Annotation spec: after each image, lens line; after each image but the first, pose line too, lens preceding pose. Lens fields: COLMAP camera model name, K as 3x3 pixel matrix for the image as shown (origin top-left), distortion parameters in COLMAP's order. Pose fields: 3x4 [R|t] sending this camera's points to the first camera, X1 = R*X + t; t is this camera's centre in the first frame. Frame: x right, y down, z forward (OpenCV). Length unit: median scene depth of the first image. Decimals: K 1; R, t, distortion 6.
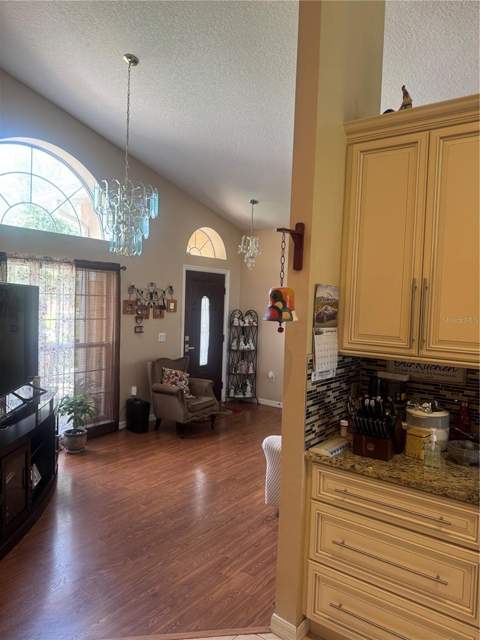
lens RADIAL K [[453.2, 0, 243.5], [0, 453.2, 318.8], [0, 0, 1]] dist [0.092791, -0.125548]
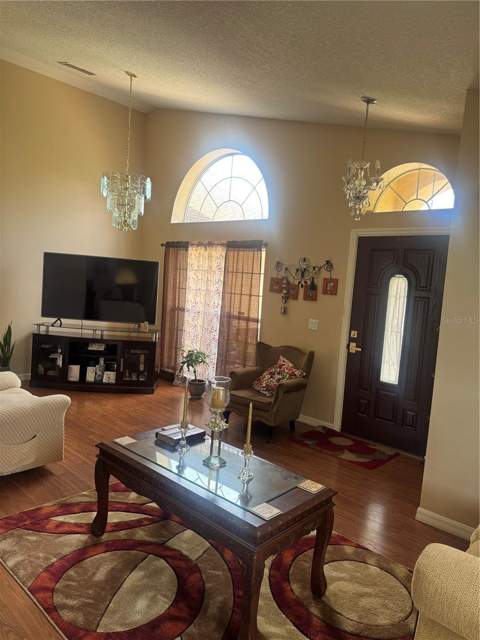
lens RADIAL K [[455.1, 0, 240.0], [0, 455.1, 320.0], [0, 0, 1]] dist [0.096615, -0.125116]
pose [[-0.114630, 0.038454, -0.992664, 0.916606], [-0.111863, 0.992395, 0.051361, 0.007799], [0.987090, 0.116930, -0.109457, 1.365869]]
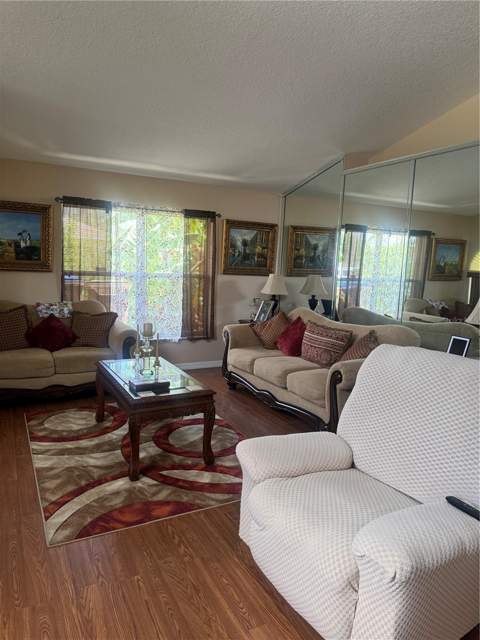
lens RADIAL K [[452.1, 0, 240.0], [0, 452.1, 320.0], [0, 0, 1]] dist [0.074446, -0.098952]
pose [[0.437558, -0.132255, 0.889411, -0.287338], [0.004187, 0.989413, 0.145065, -0.003263], [-0.899181, -0.059750, 0.433479, 0.781903]]
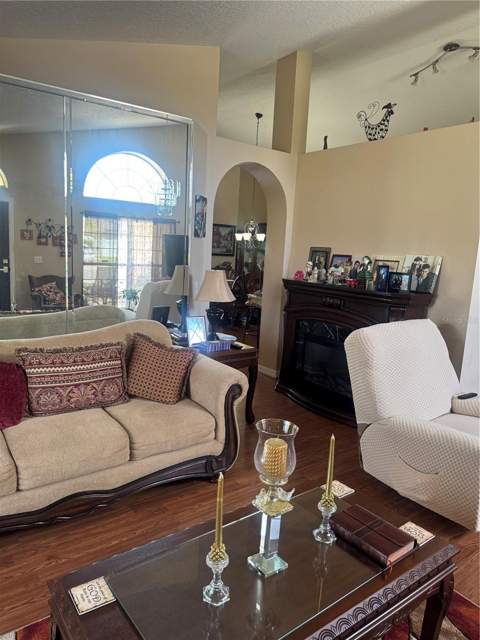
lens RADIAL K [[462.3, 0, 247.4], [0, 462.3, 320.7], [0, 0, 1]] dist [0.090469, -0.125378]
pose [[-0.958717, -0.127039, 0.254408, 0.317606], [-0.077775, 0.977690, 0.195122, -0.019557], [-0.273521, 0.167280, -0.947209, 1.587291]]
